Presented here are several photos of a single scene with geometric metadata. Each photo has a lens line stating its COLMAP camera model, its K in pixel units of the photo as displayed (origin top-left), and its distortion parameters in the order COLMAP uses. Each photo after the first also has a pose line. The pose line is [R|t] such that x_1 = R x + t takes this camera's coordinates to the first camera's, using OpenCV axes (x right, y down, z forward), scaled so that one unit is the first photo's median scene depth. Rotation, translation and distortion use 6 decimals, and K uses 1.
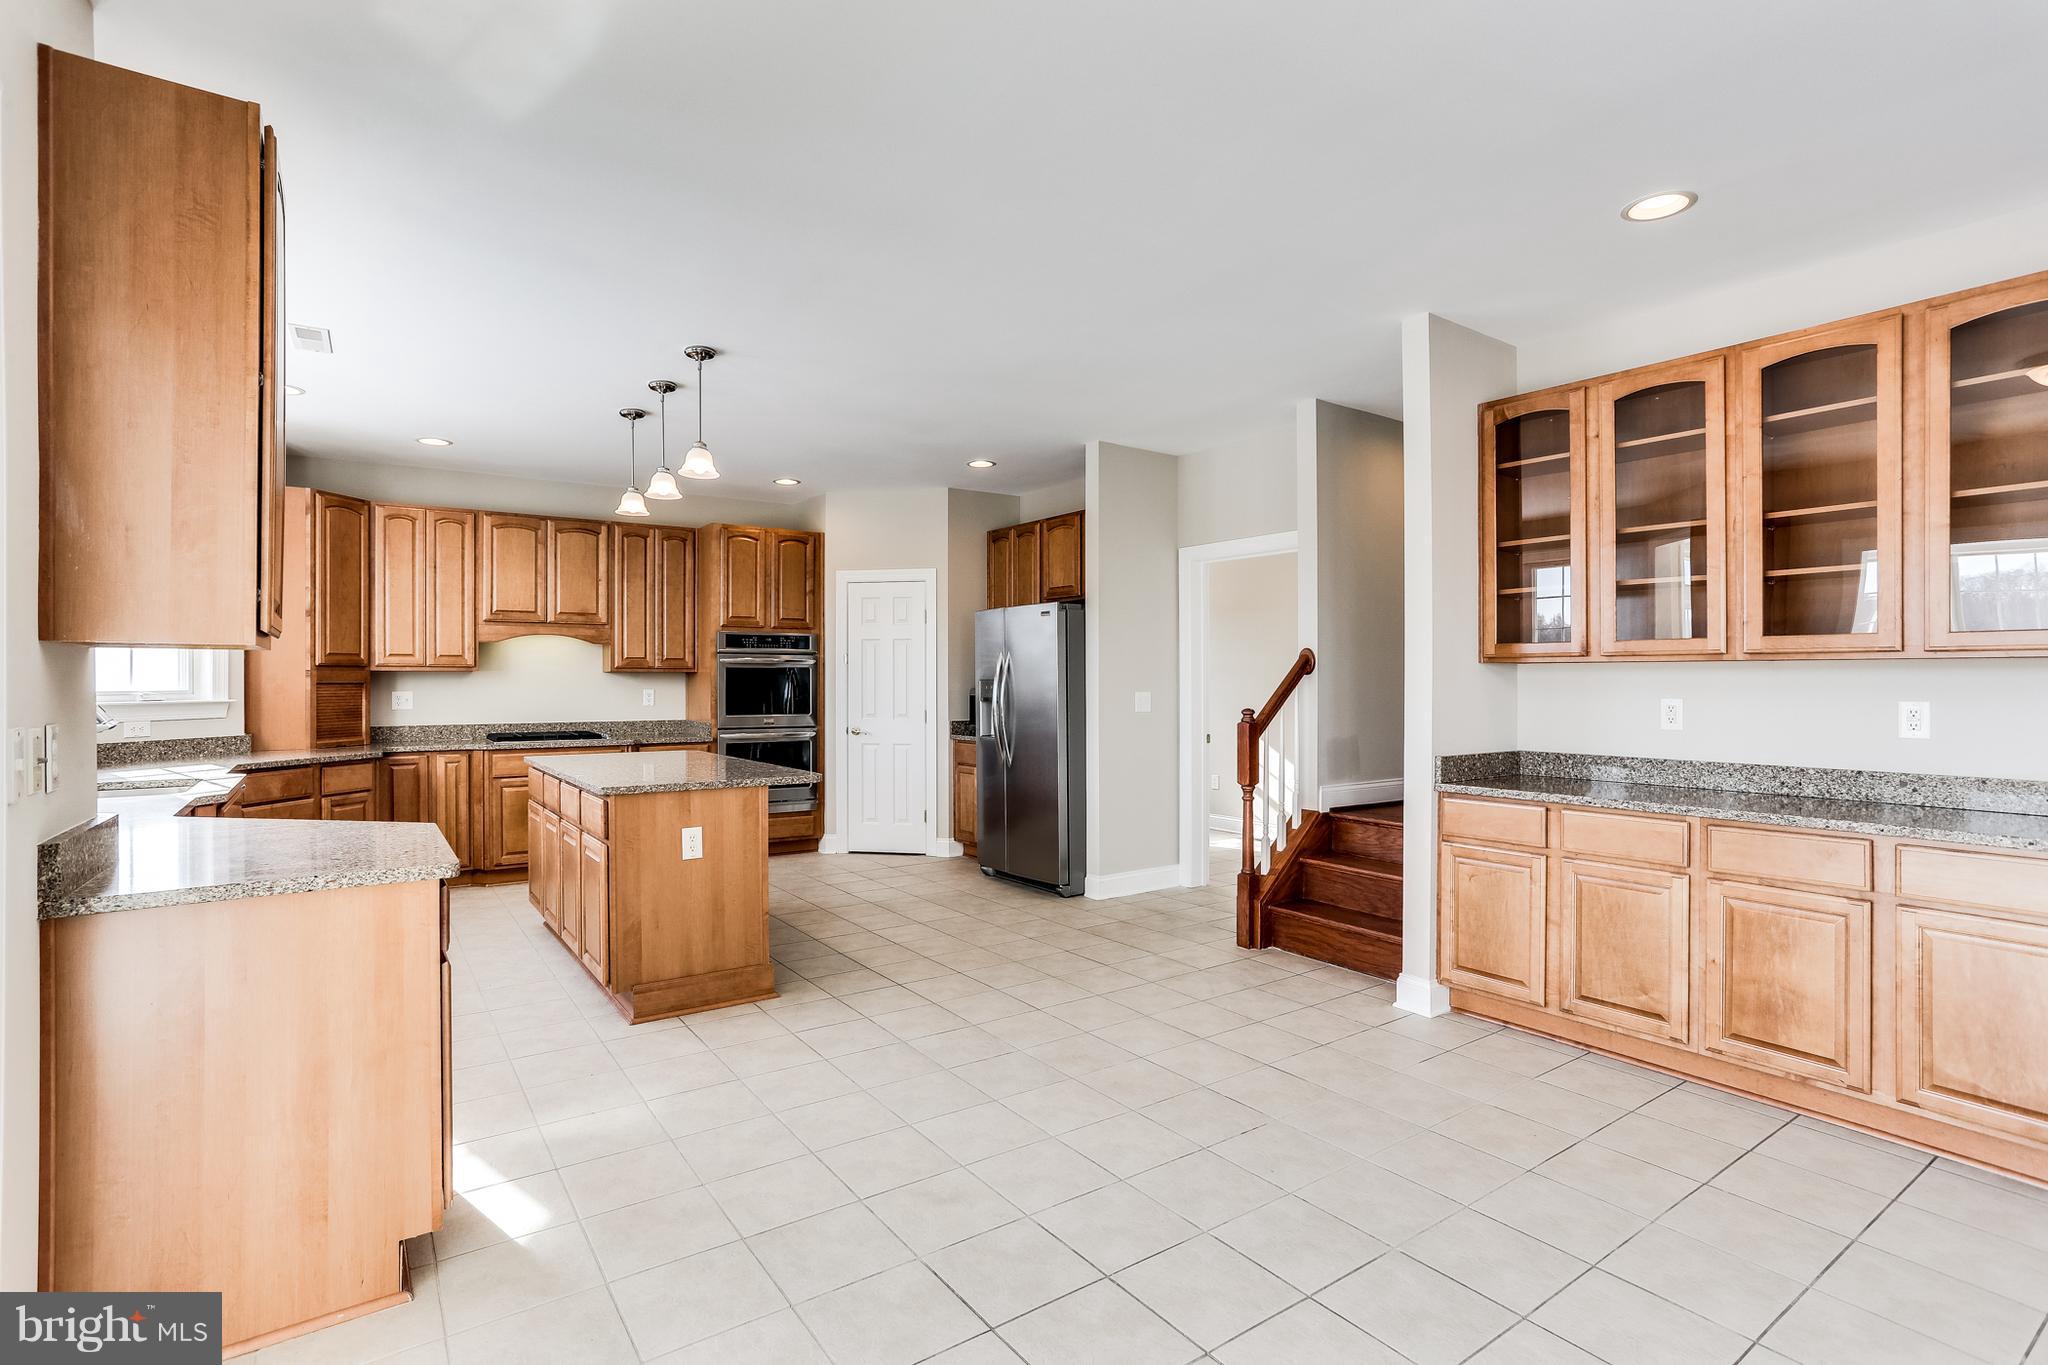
lens RADIAL K [[987.0, 0, 1021.0], [0, 987.0, 675.3], [0, 0, 1]] dist [-0.038871, 0.019624]
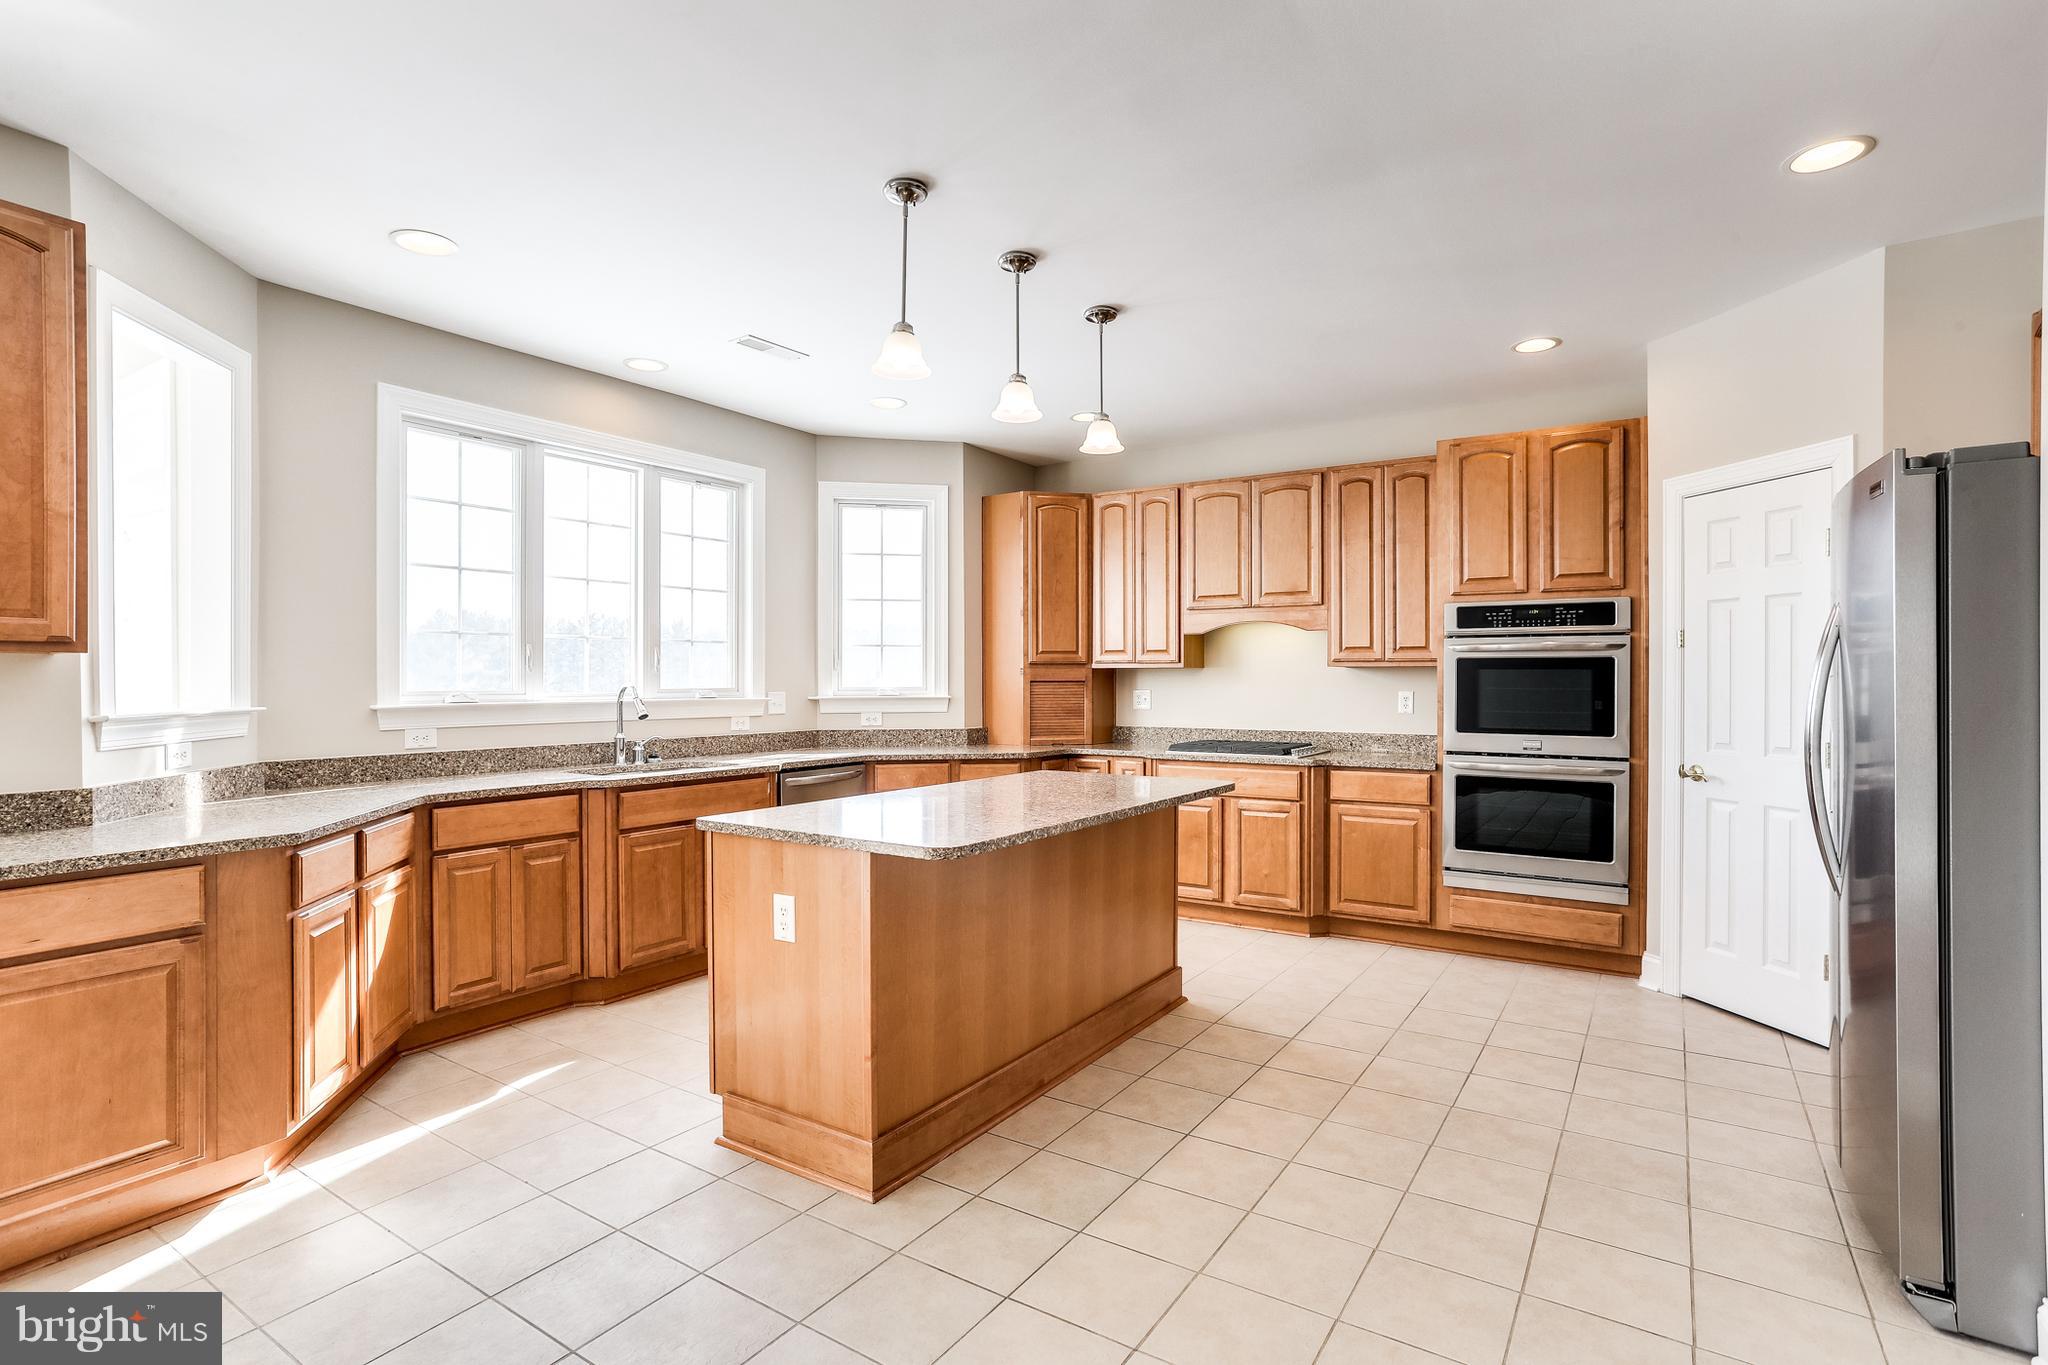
lens RADIAL K [[987.0, 0, 1038.1], [0, 987.0, 686.1], [0, 0, 1]] dist [-0.038871, 0.019624]
pose [[0.372328, 0.007816, -0.928068, 0.362917], [0.004611, 0.999937, 0.010271, 0.003967], [0.928090, -0.008104, 0.372269, 0.910041]]
